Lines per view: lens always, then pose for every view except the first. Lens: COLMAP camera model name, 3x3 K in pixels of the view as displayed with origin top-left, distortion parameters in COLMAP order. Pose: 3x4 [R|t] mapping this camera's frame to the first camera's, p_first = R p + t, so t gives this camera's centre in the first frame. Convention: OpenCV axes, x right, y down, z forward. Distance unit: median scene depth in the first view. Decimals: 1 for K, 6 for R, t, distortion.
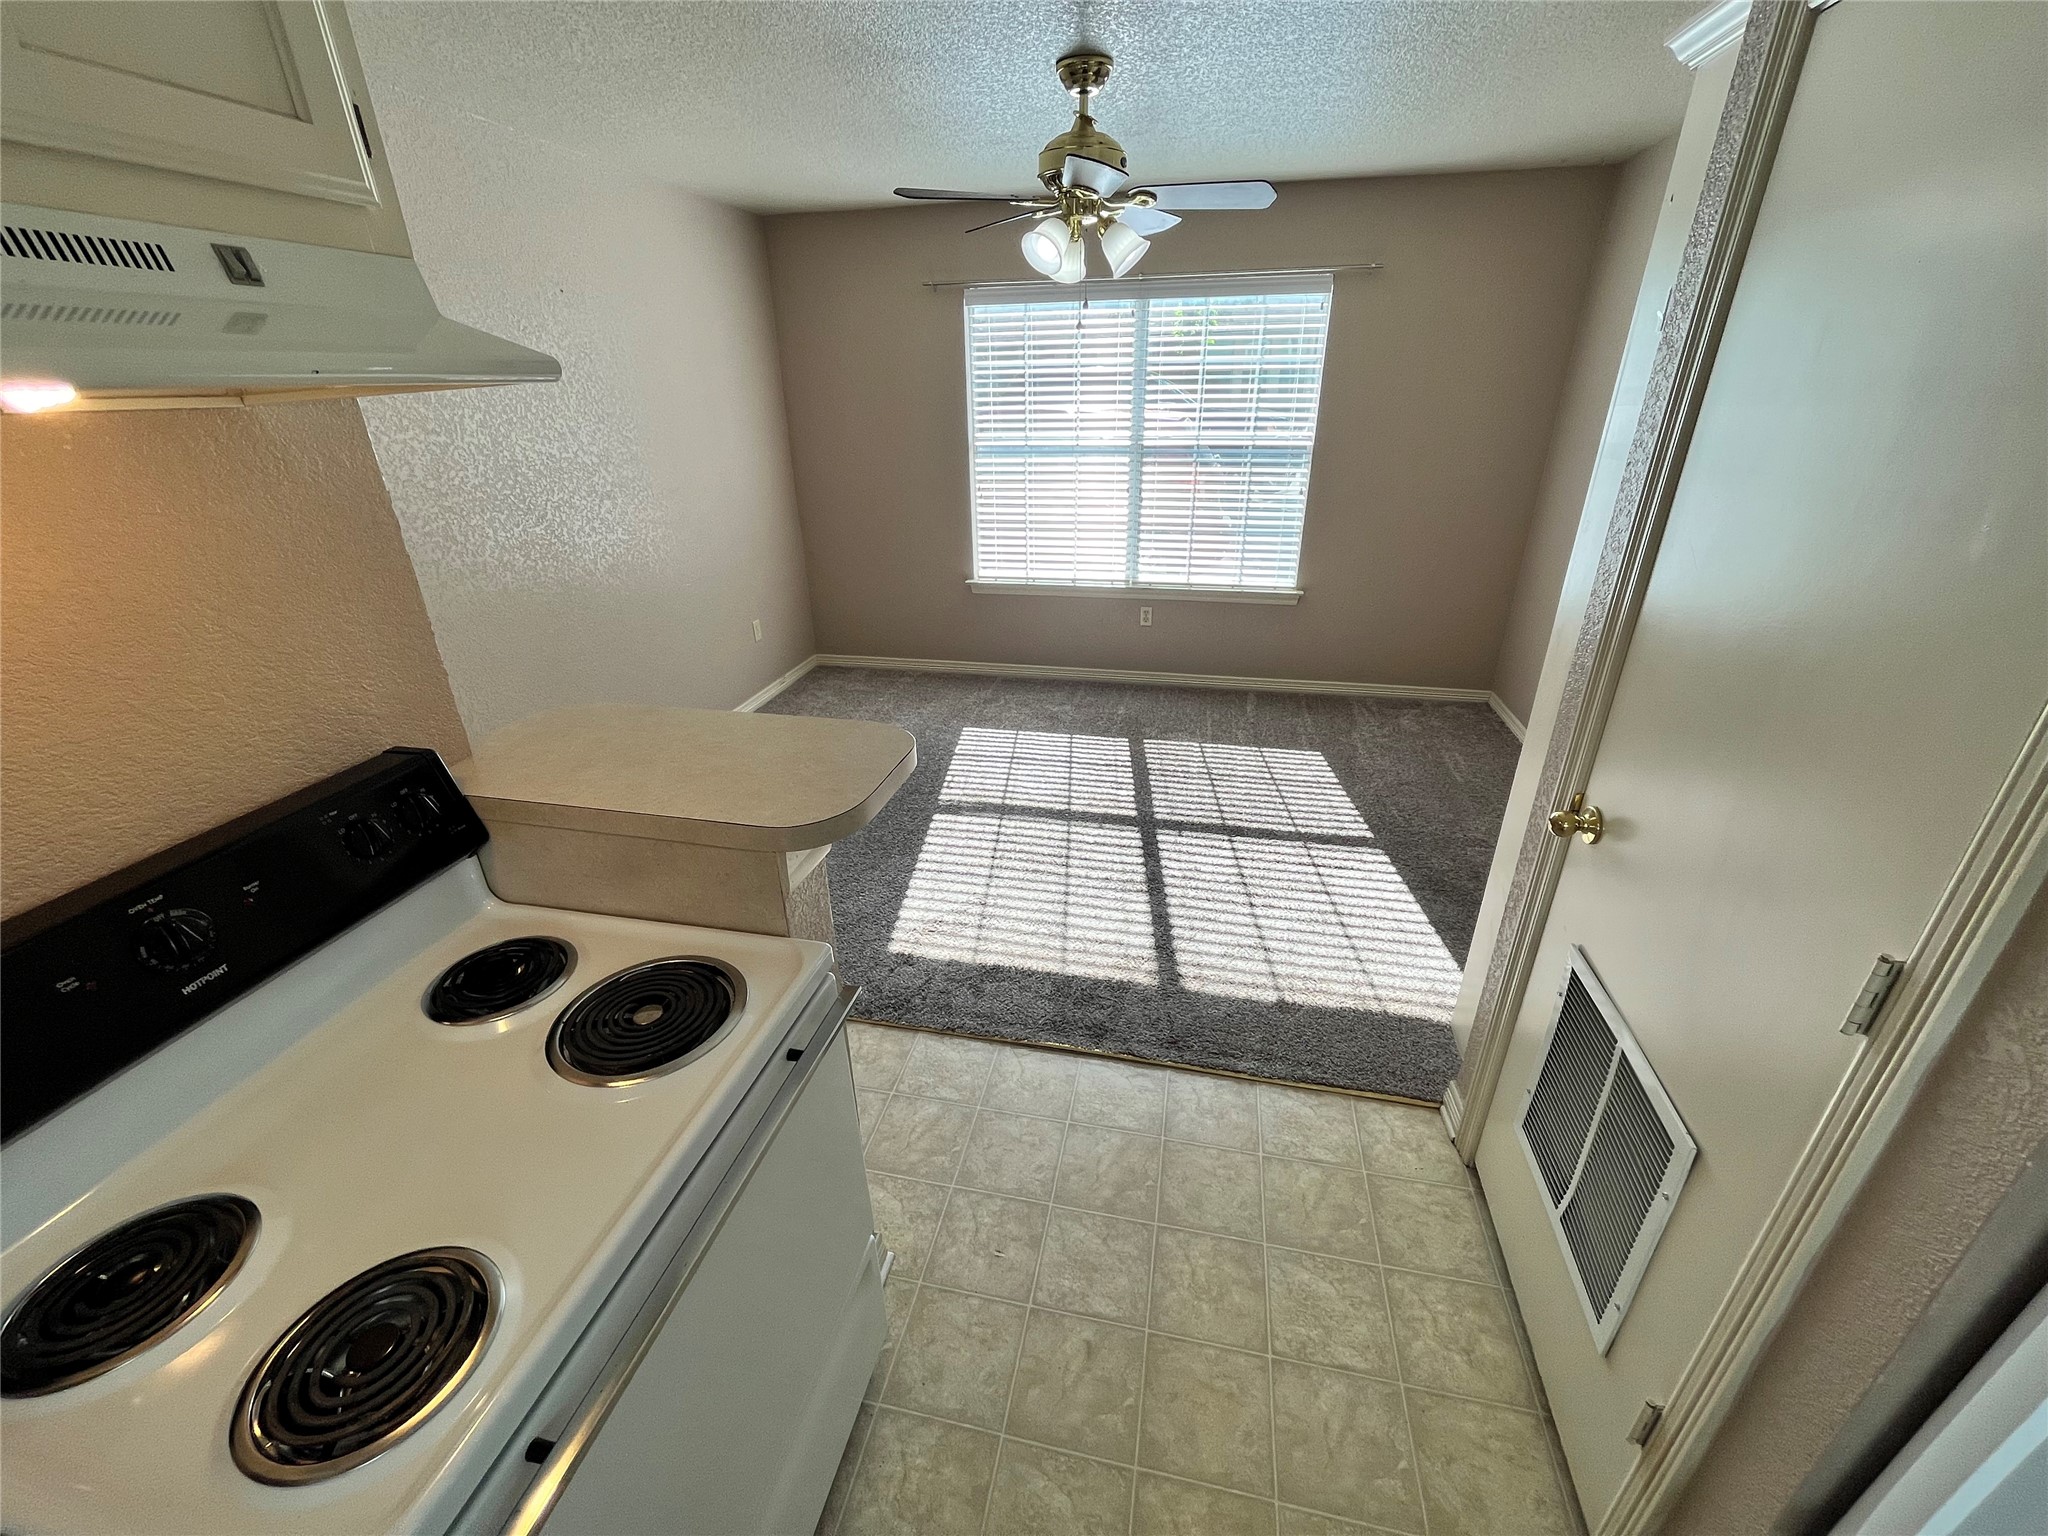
lens RADIAL K [[830.6, 0, 1007.0], [0, 830.6, 768.0], [0, 0, 1]] dist [-0.000437, 0.000052]
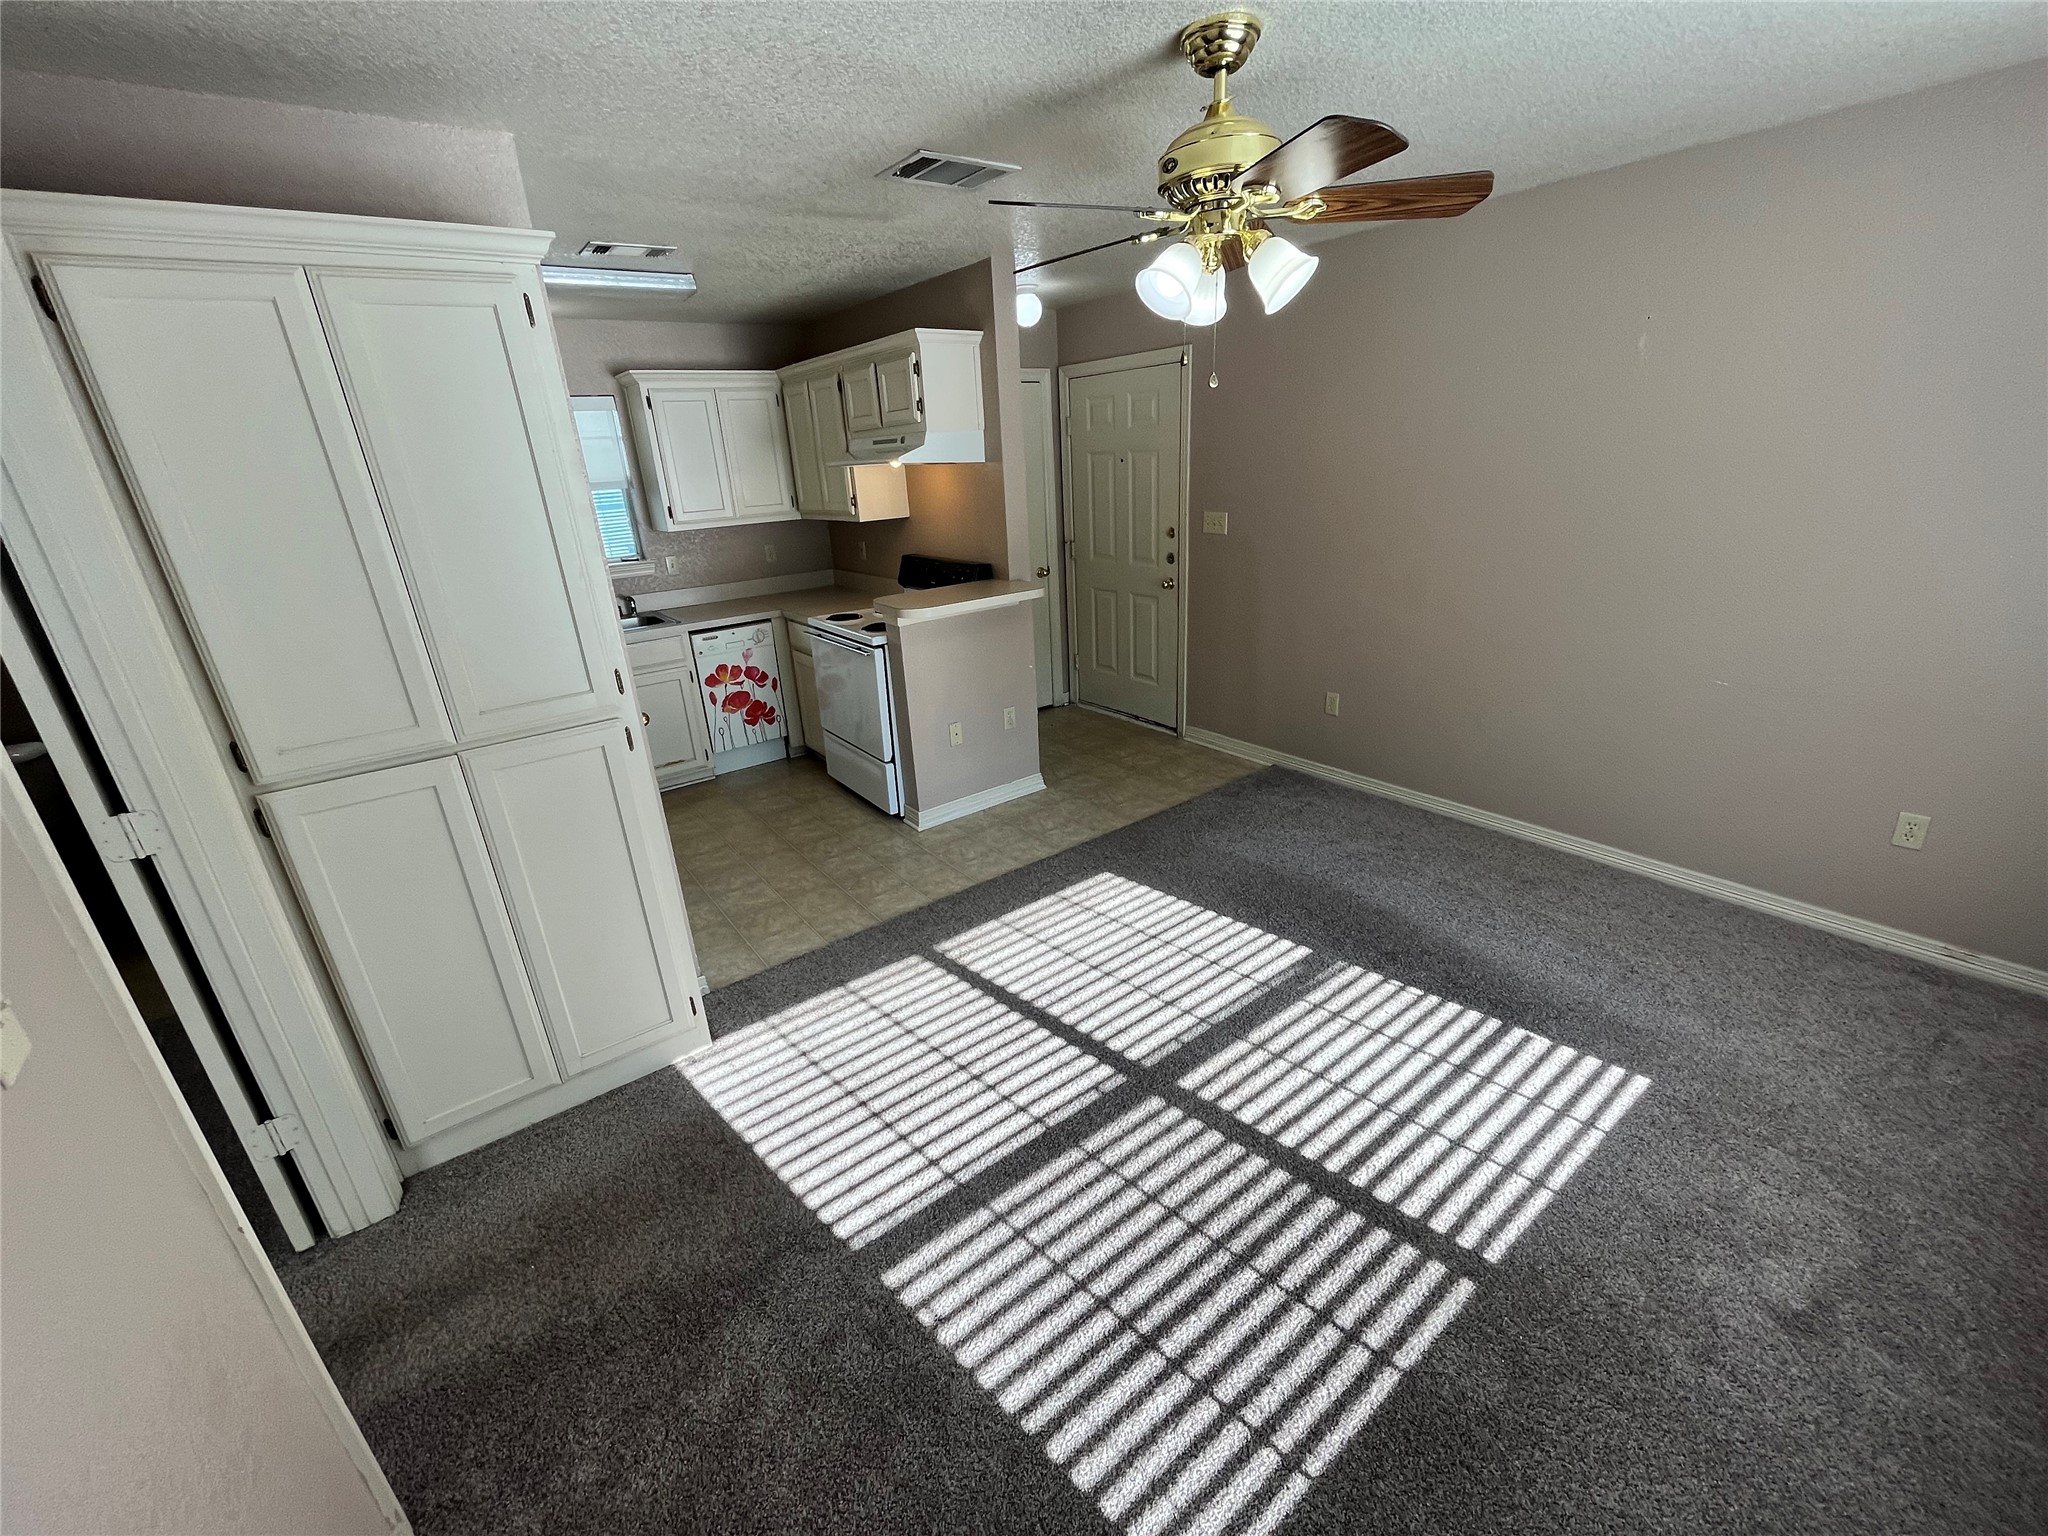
lens RADIAL K [[830.6, 0, 1026.5], [0, 830.6, 765.9], [0, 0, 1]] dist [-0.000437, 0.000052]
pose [[-0.638827, 0.322433, -0.698525, 0.733930], [-0.262403, 0.762184, 0.591794, -0.597715], [0.723218, 0.561349, -0.402297, 1.228154]]
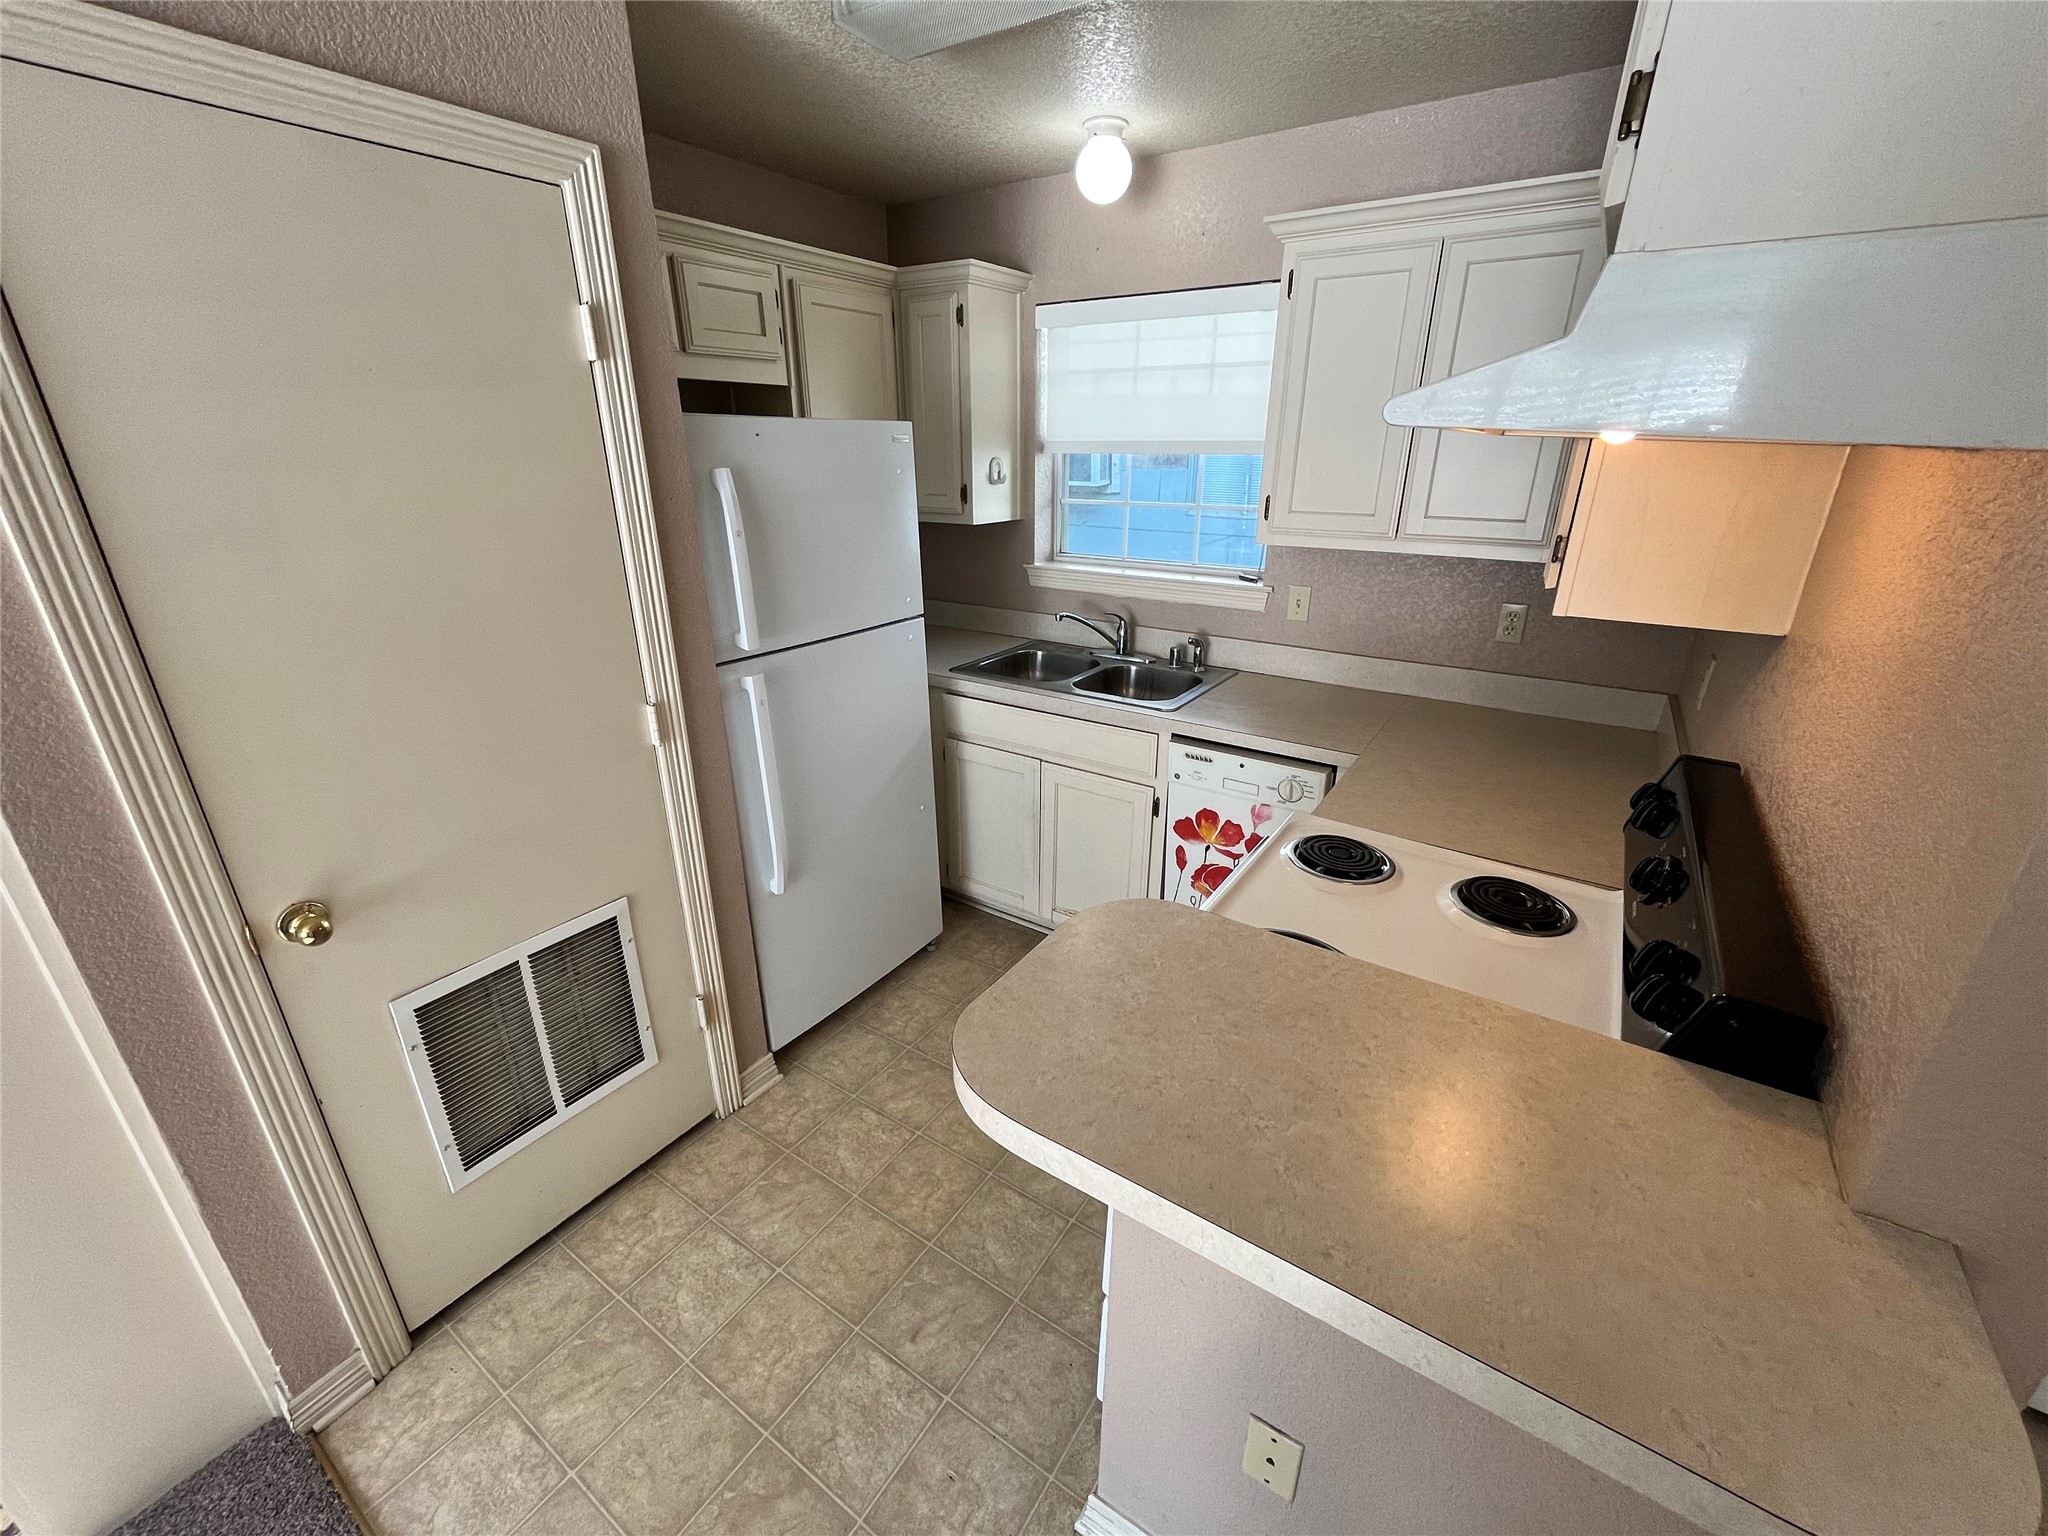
lens RADIAL K [[830.6, 0, 1014.9], [0, 830.6, 767.8], [0, 0, 1]] dist [-0.000437, 0.000052]
pose [[-0.934831, -0.114055, 0.336276, -0.159304], [0.163903, 0.701498, 0.693568, -0.282285], [-0.315002, 0.703486, -0.637088, 0.611411]]
